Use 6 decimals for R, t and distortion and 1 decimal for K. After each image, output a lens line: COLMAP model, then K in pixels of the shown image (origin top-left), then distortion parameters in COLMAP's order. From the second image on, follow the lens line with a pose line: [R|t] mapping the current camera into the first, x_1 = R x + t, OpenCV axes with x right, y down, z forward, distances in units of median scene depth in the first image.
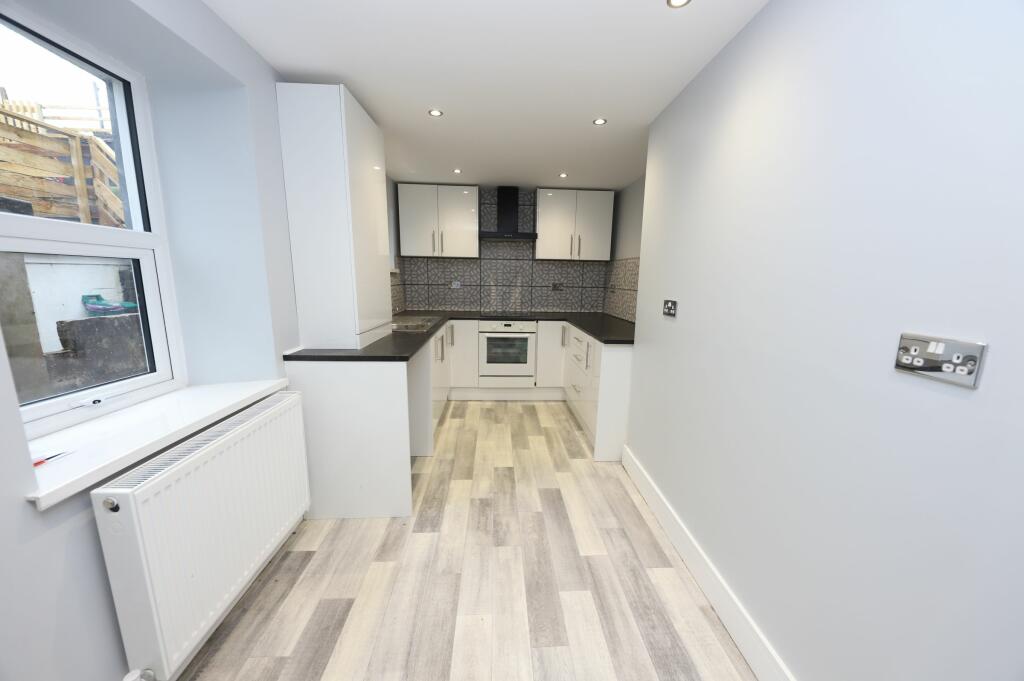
lens RADIAL K [[353.8, 0, 510.8], [0, 353.8, 336.4], [0, 0, 1]] dist [-0.000942, -0.001611]
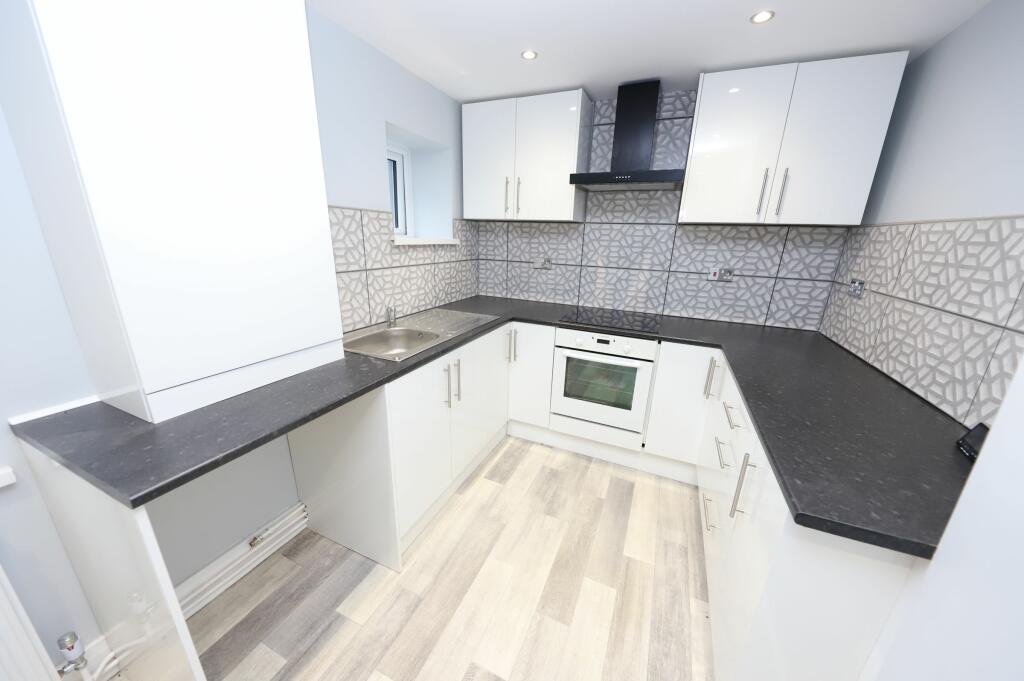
lens RADIAL K [[353.8, 0, 510.5], [0, 353.8, 342.0], [0, 0, 1]] dist [-0.000942, -0.001611]
pose [[0.895654, 0.138153, -0.422751, 0.158774], [-0.089820, 0.987133, 0.132294, -0.149180], [0.435588, -0.080518, 0.896538, 0.669850]]
